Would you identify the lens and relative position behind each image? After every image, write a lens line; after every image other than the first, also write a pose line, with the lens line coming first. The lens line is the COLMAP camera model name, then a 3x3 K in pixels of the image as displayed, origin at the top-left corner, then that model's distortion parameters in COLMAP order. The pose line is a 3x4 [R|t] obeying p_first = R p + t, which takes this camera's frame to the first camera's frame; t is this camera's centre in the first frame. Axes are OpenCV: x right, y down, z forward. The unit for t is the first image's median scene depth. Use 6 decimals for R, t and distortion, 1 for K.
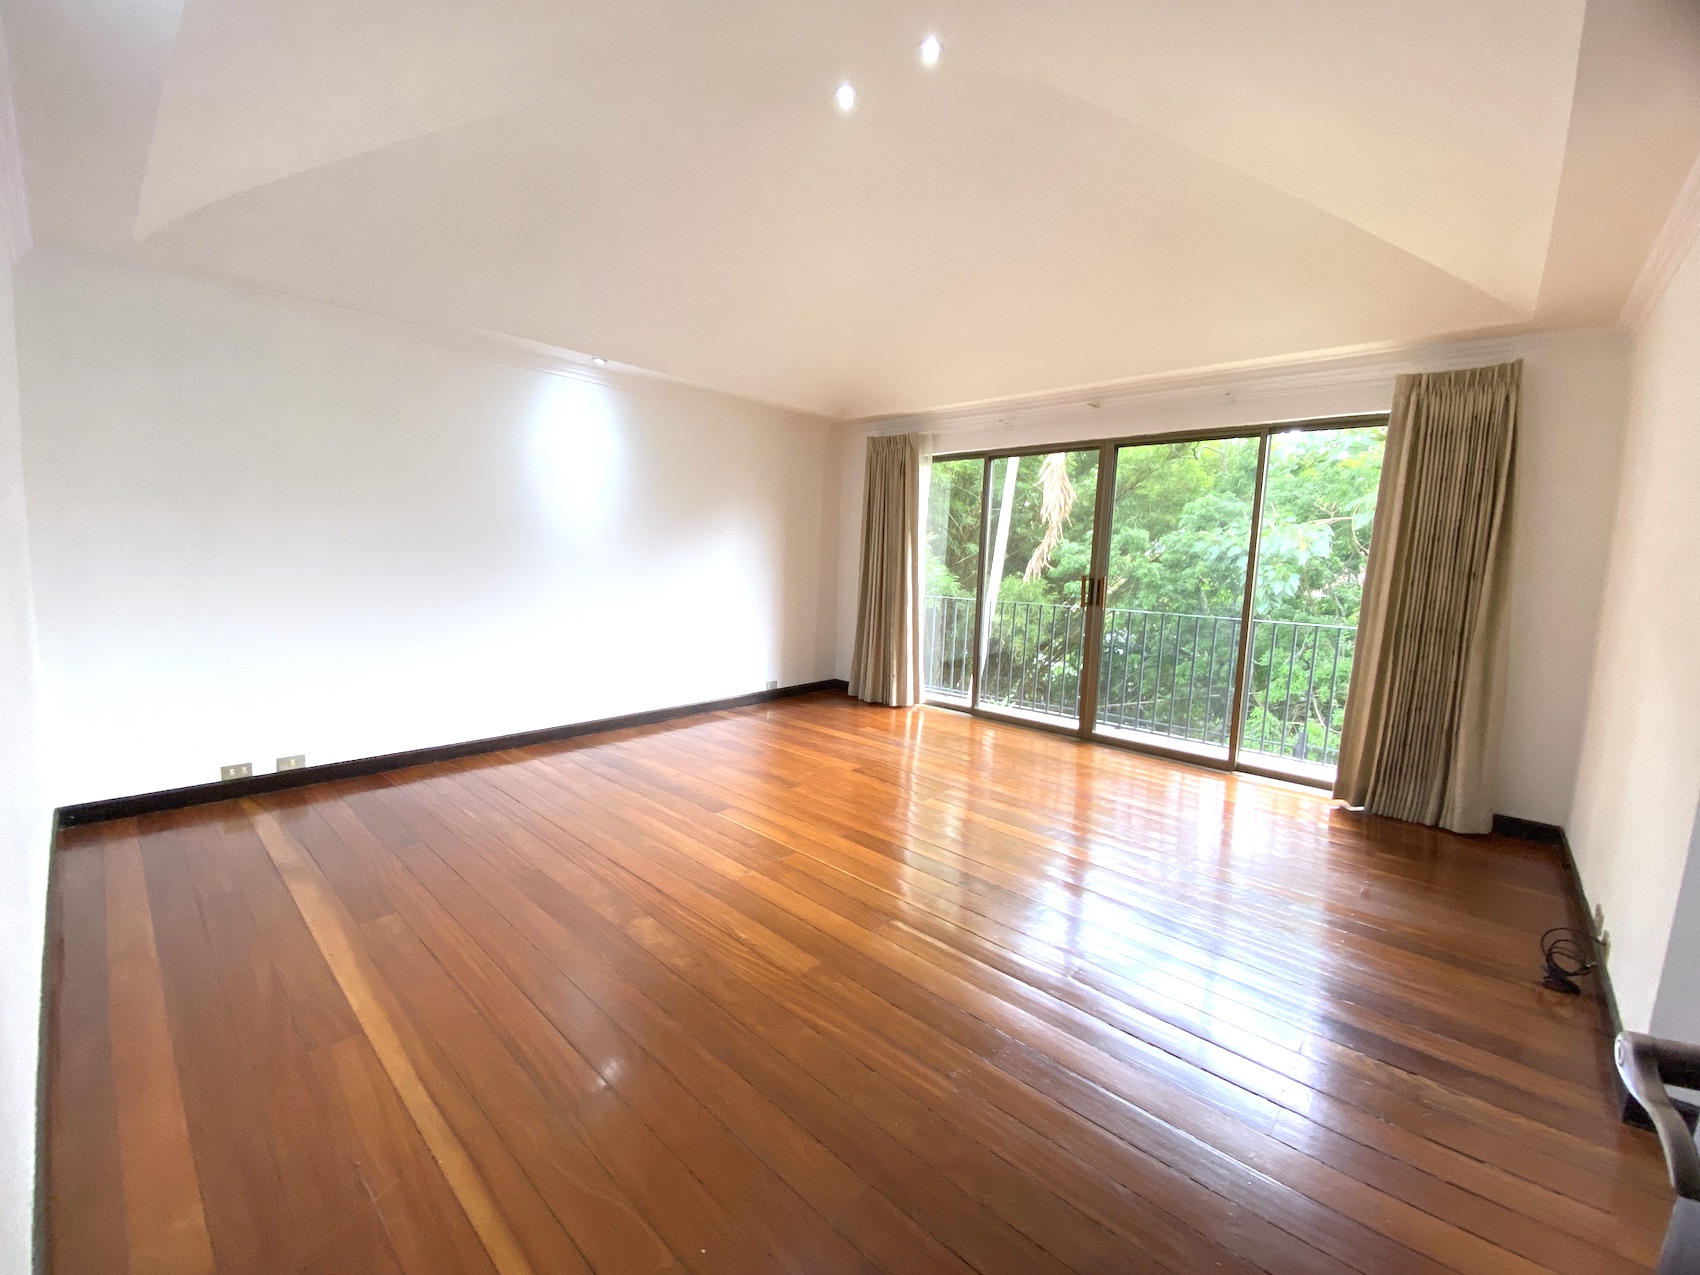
lens RADIAL K [[701.0, 0, 832.9], [0, 701.0, 636.8], [0, 0, 1]] dist [0.017620, -0.002234]
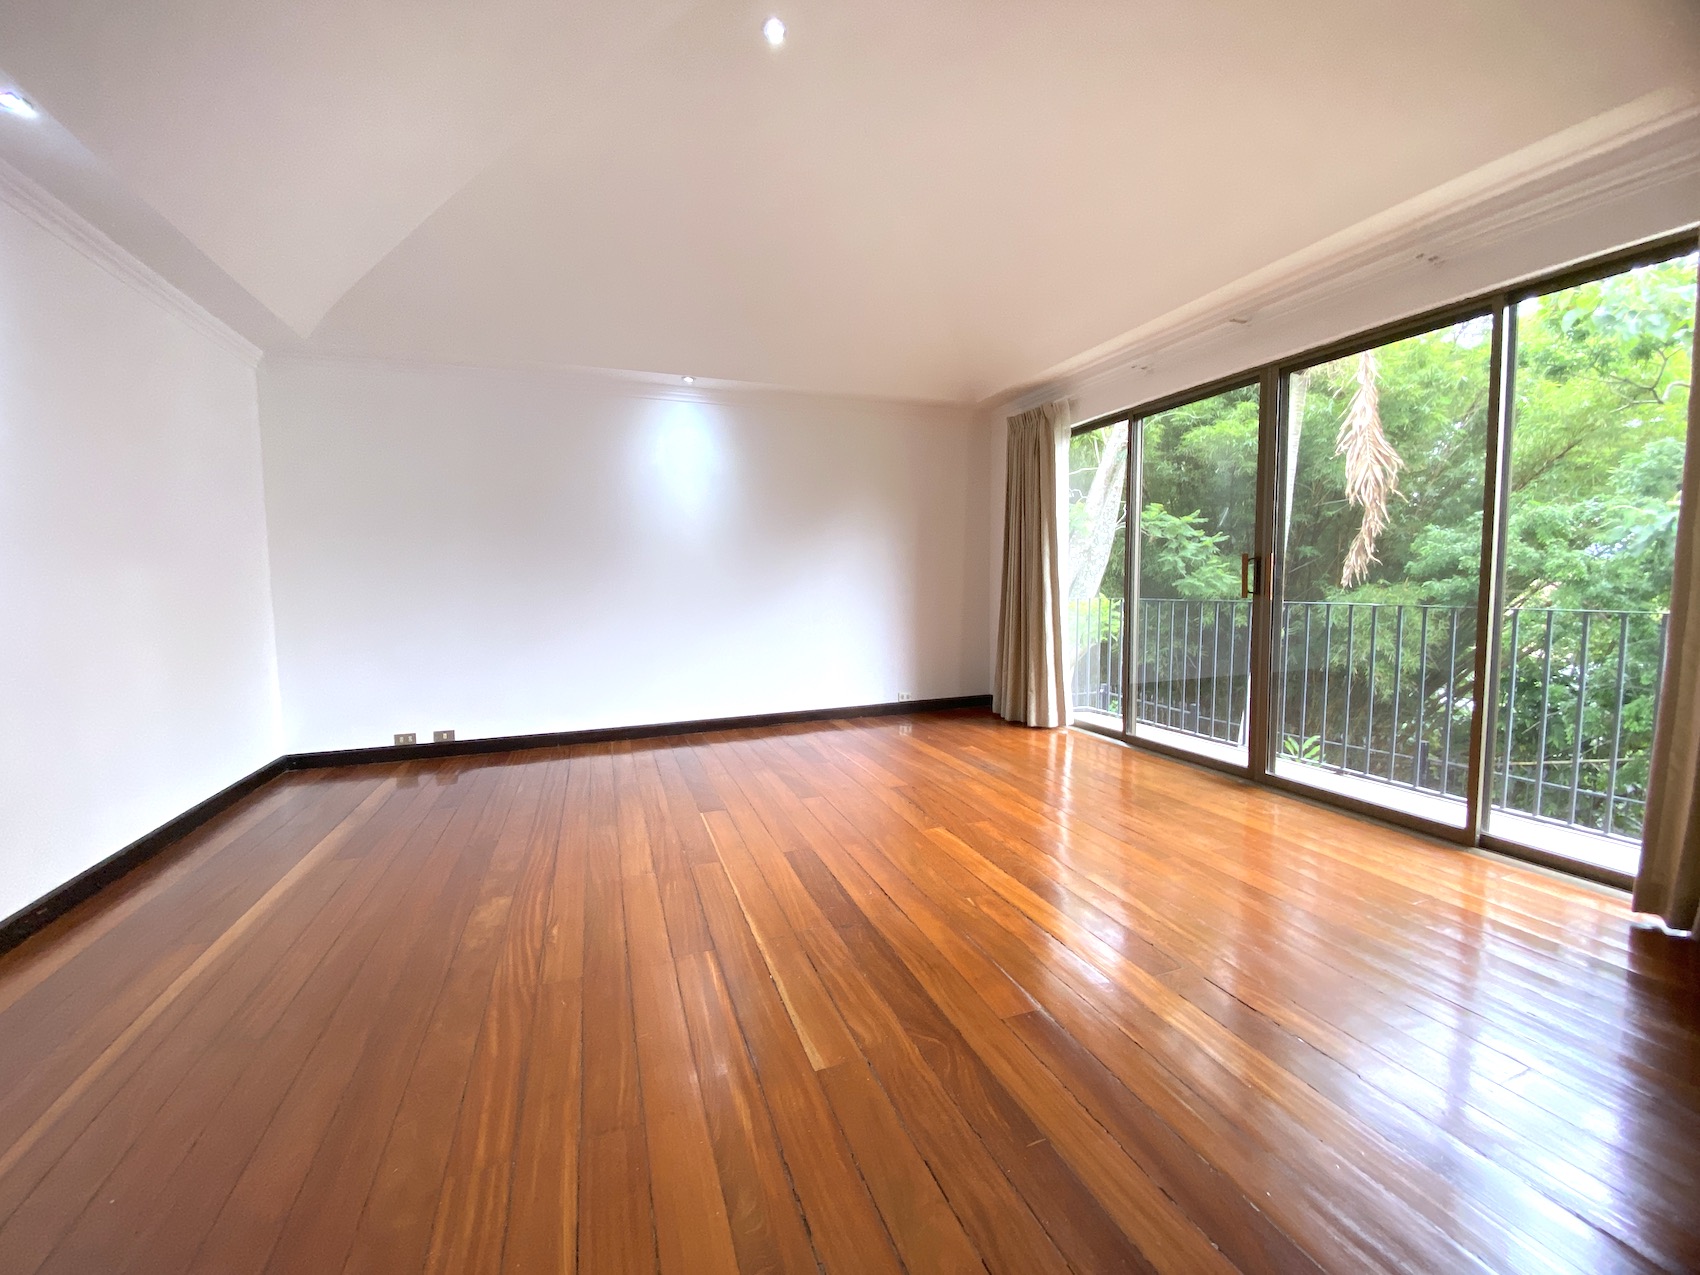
lens RADIAL K [[701.0, 0, 843.4], [0, 701.0, 636.1], [0, 0, 1]] dist [0.017620, -0.002234]
pose [[0.888141, -0.009622, -0.459470, 0.312668], [-0.012286, 0.998926, -0.044667, 0.035576], [0.459407, 0.045315, 0.887069, 0.157739]]
